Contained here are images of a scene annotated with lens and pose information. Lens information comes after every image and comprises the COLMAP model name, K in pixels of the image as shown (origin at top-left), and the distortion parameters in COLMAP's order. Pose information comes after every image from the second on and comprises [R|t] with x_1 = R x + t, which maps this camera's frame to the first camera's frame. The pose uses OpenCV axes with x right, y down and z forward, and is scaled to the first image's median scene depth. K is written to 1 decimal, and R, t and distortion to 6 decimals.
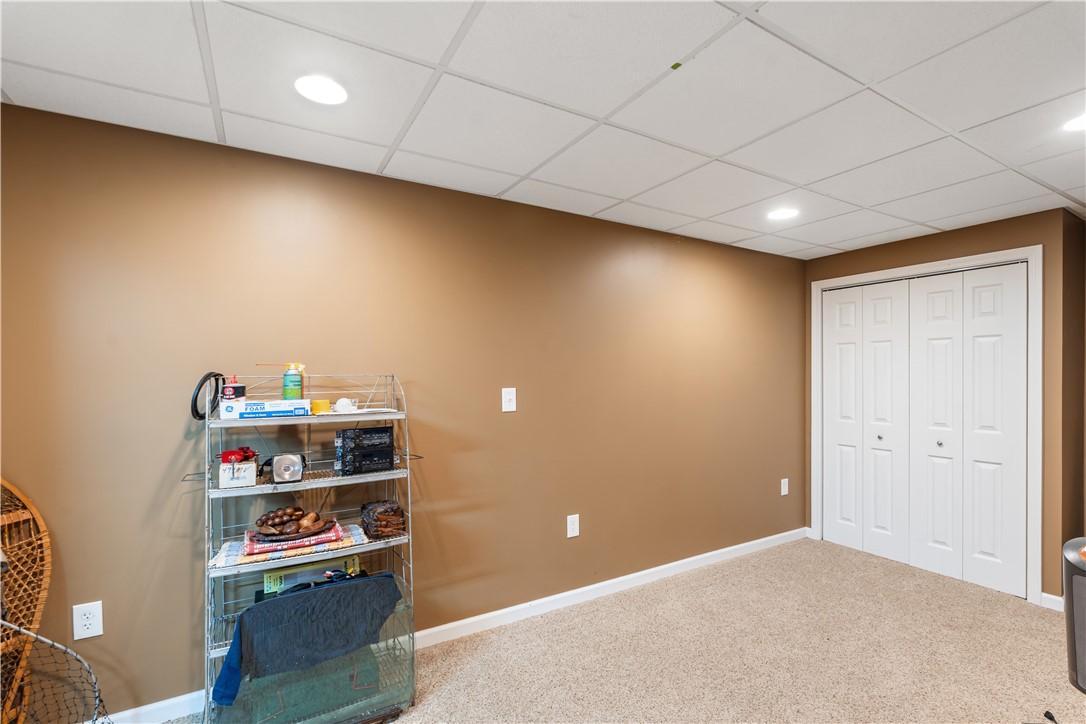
lens RADIAL K [[482.6, 0, 539.5], [0, 482.6, 370.4], [0, 0, 1]] dist [-0.002561, 0.001230]
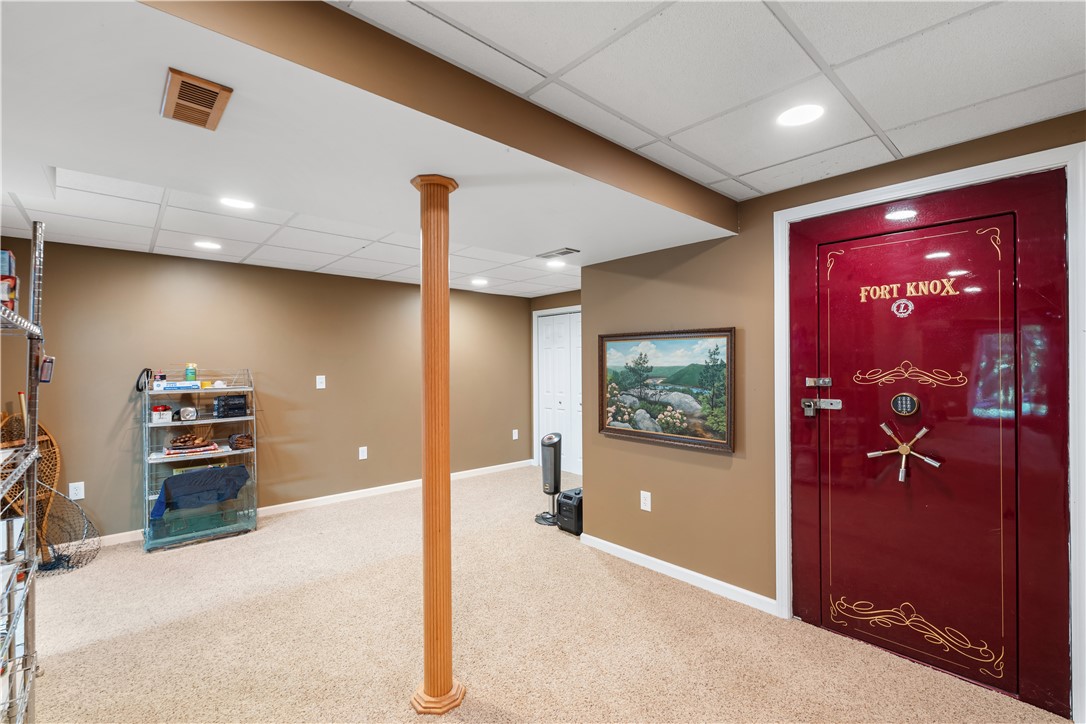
lens RADIAL K [[482.6, 0, 546.6], [0, 482.6, 355.1], [0, 0, 1]] dist [-0.002561, 0.001230]
pose [[0.978780, -0.000280, 0.204914, 0.535725], [0.003176, 0.999900, -0.013804, -0.016918], [-0.204889, 0.014162, 0.978683, -1.285864]]
